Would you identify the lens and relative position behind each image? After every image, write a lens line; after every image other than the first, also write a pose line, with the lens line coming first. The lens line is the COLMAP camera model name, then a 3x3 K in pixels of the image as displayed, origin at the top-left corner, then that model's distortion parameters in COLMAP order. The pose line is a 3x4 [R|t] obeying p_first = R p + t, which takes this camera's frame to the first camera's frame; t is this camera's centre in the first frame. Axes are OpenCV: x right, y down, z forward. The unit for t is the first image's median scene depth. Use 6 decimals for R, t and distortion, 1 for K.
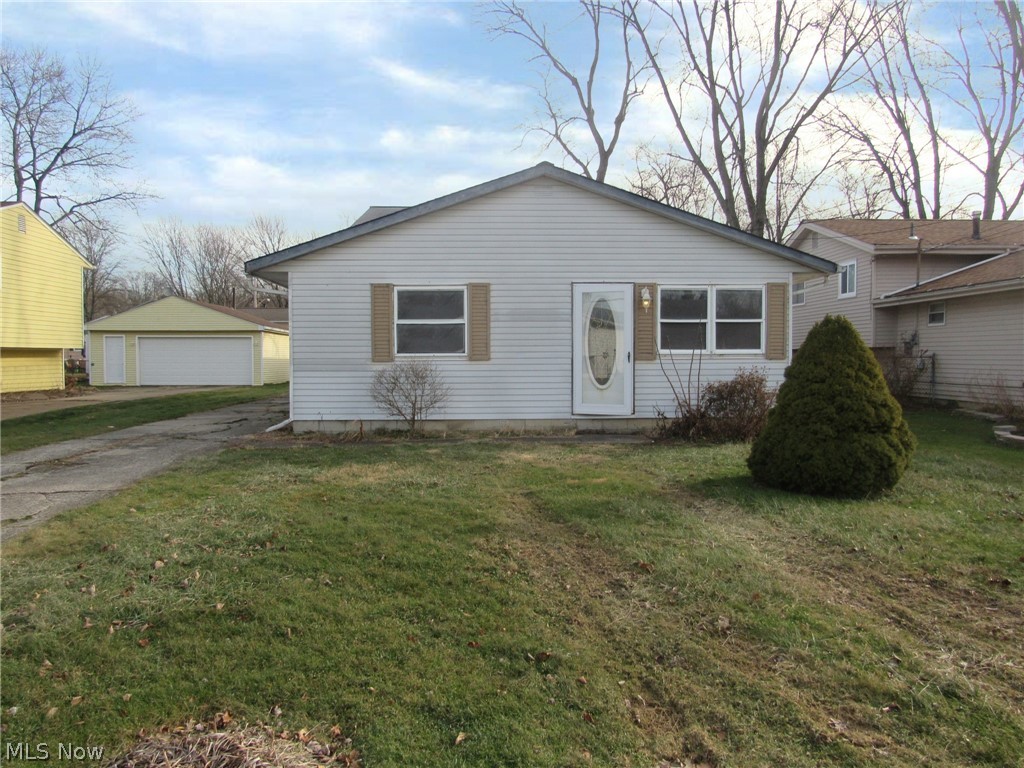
lens RADIAL K [[802.5, 0, 515.1], [0, 802.5, 384.1], [0, 0, 1]] dist [-0.034216, 0.030883]
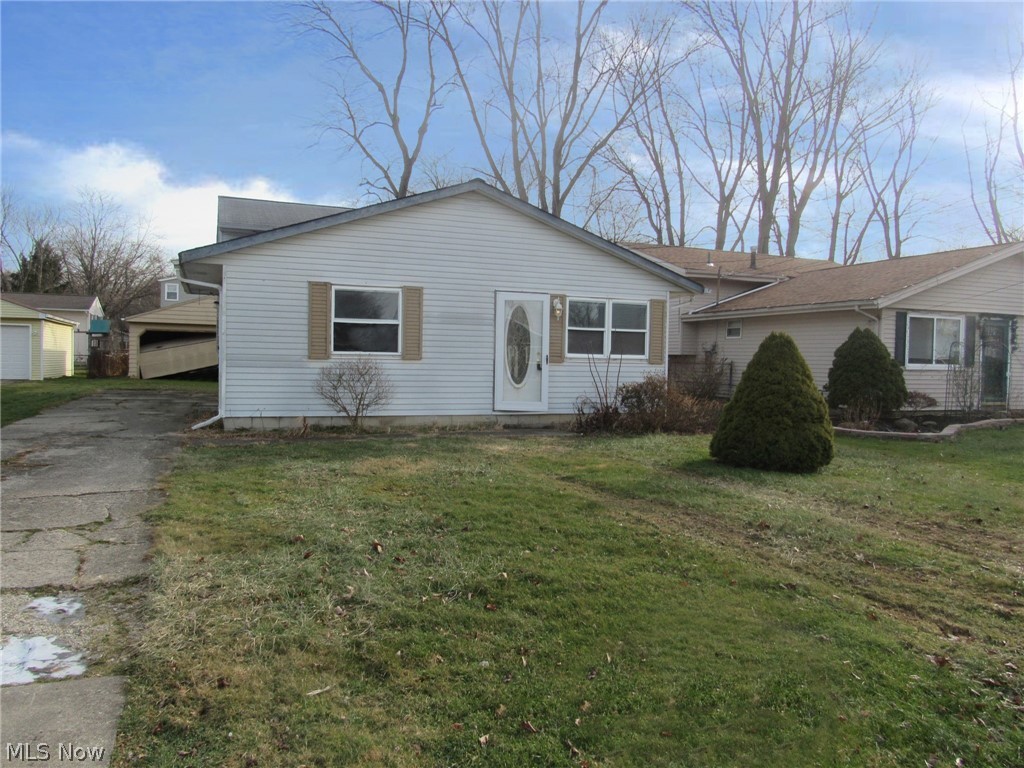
lens RADIAL K [[802.5, 0, 508.8], [0, 802.5, 380.1], [0, 0, 1]] dist [-0.034216, 0.030883]
pose [[0.933757, 0.012265, 0.357697, -0.302289], [-0.010722, 0.999923, -0.006298, 0.002505], [-0.357747, 0.002045, 0.933816, -0.029220]]
